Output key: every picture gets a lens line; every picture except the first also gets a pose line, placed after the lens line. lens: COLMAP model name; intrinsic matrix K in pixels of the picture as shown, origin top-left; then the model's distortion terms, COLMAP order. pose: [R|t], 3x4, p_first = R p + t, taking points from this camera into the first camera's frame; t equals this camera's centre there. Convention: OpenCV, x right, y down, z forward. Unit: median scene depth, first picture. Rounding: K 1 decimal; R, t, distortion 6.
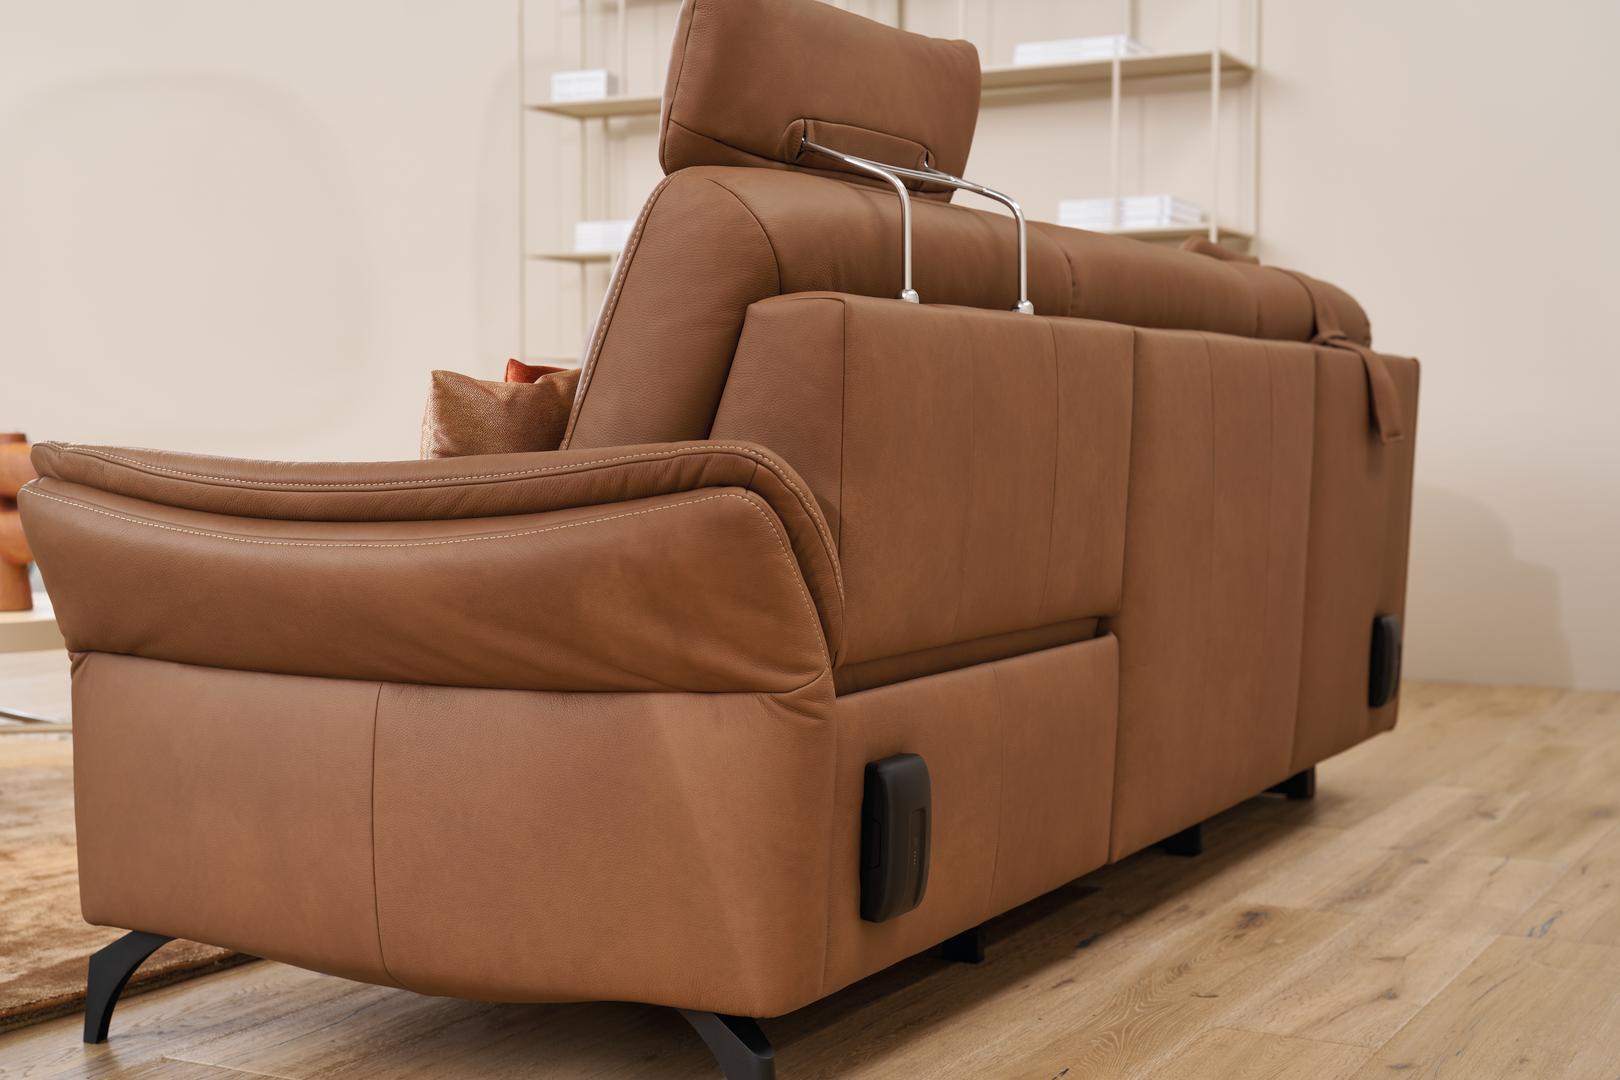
lens RADIAL K [[2310.2, 0, 810.0], [0, 2310.2, 540.0], [0, 0, 1]] dist [0.069084, 0.000960]
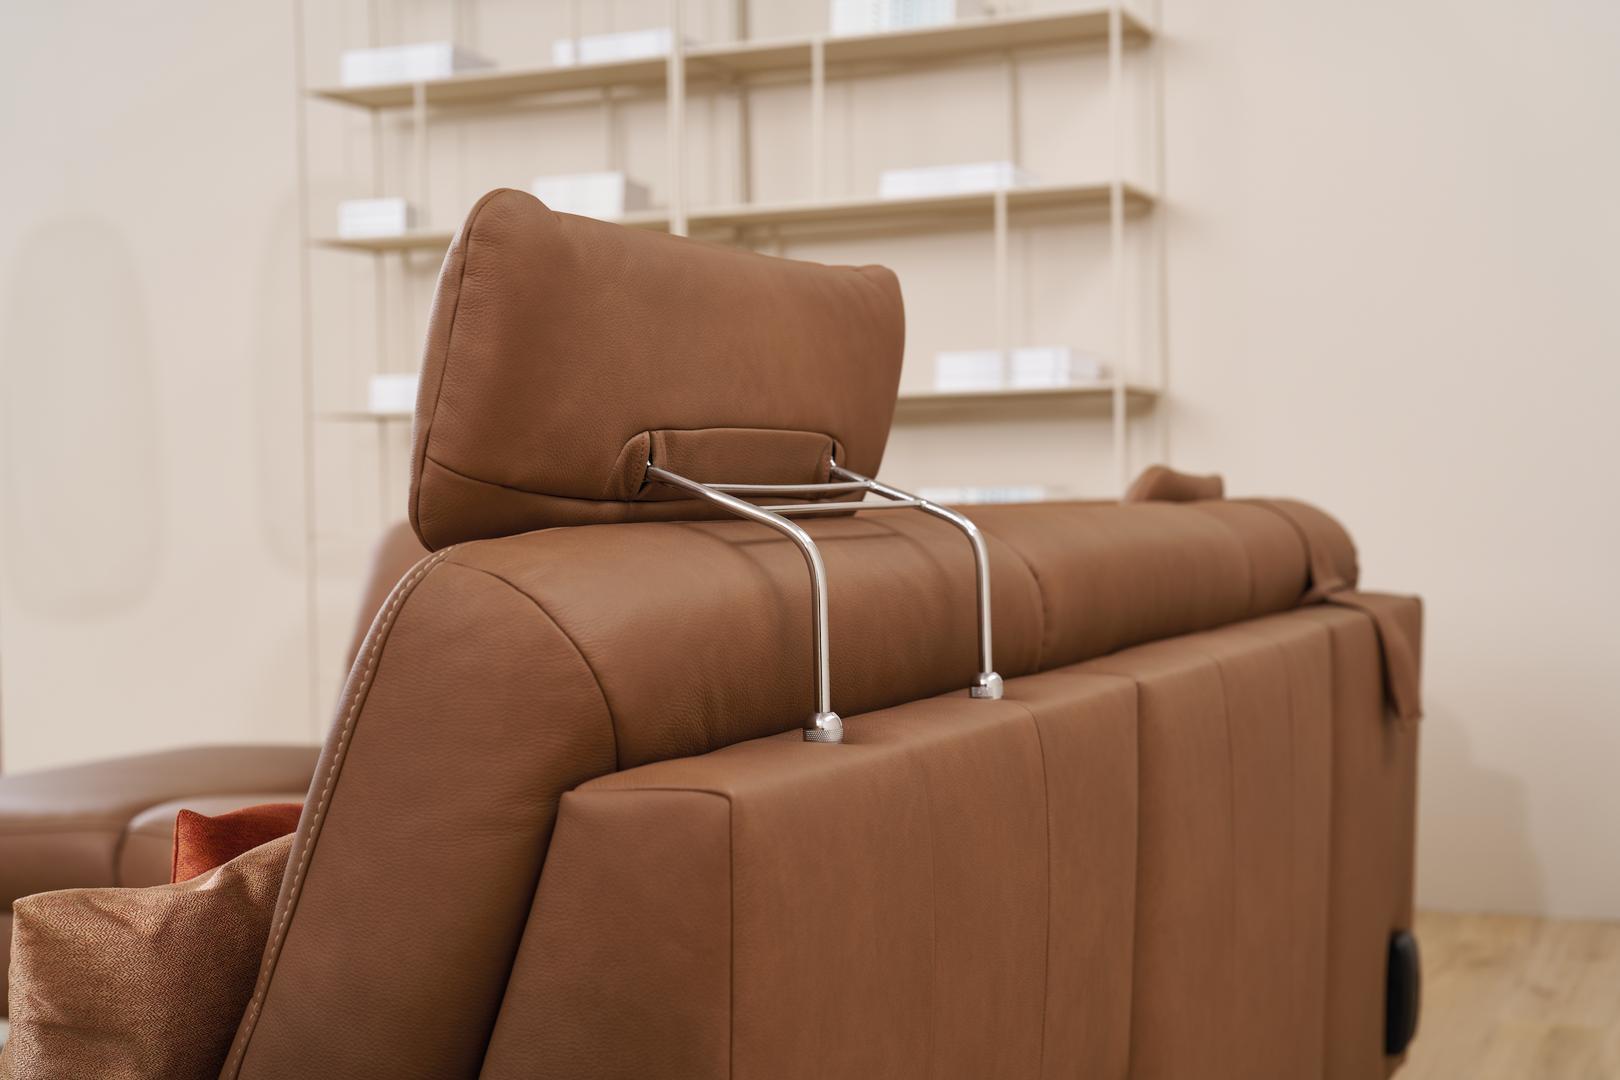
lens RADIAL K [[2310.2, 0, 810.0], [0, 2310.2, 540.0], [0, 0, 1]] dist [0.069084, 0.000960]
pose [[0.997259, -0.020545, 0.071076, -0.003962], [0.022670, 0.999316, -0.029228, -0.123179], [-0.070427, 0.030759, 0.997043, 0.348221]]
